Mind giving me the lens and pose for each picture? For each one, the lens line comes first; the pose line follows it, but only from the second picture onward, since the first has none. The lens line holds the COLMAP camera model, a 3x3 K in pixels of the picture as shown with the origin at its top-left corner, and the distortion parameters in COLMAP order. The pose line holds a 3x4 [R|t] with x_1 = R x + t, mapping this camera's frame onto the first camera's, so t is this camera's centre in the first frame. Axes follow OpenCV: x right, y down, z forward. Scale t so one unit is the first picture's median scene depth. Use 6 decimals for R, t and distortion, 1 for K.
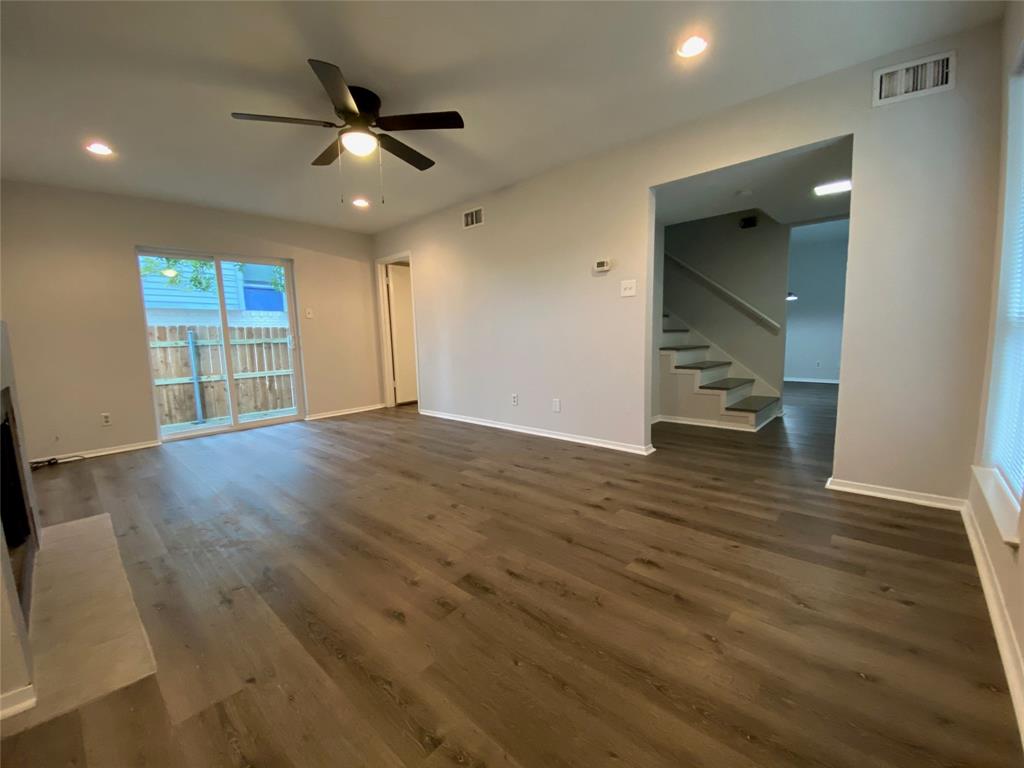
lens RADIAL K [[423.3, 0, 526.1], [0, 423.3, 387.0], [0, 0, 1]] dist [0.027433, -0.024172]
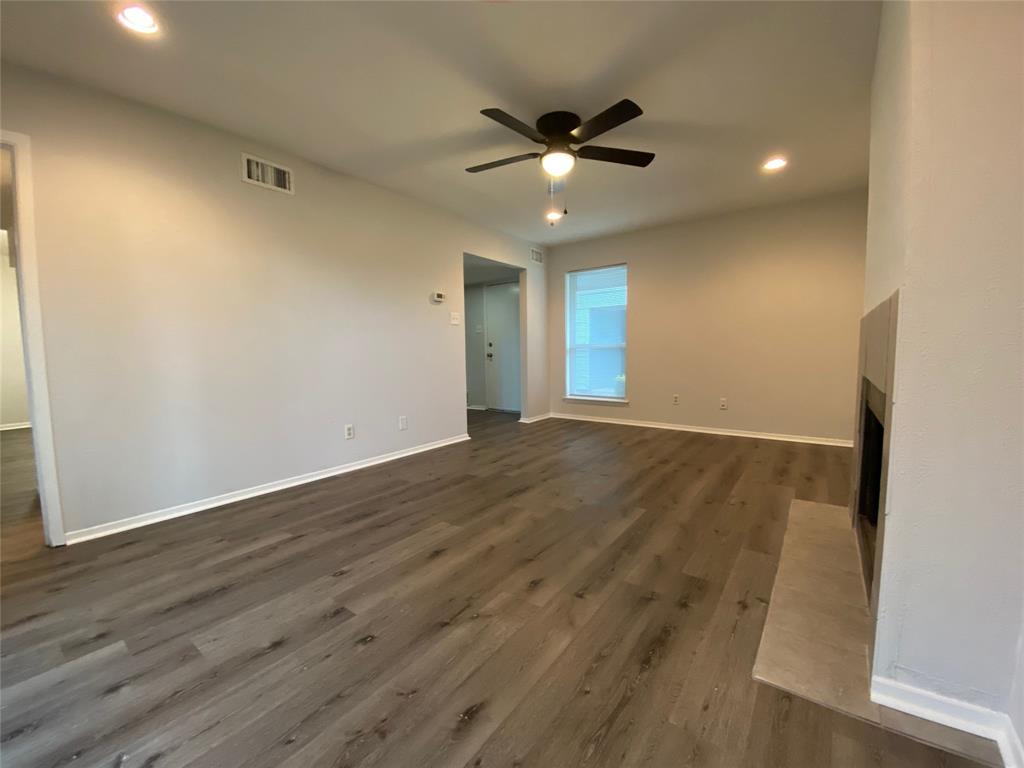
lens RADIAL K [[413.8, 0, 511.9], [0, 413.8, 387.2], [0, 0, 1]] dist [0.023656, -0.022114]
pose [[-0.095415, -0.057632, 0.993768, -1.162673], [0.142598, 0.987235, 0.070945, -0.091839], [-0.985171, 0.148478, -0.085978, 1.038471]]
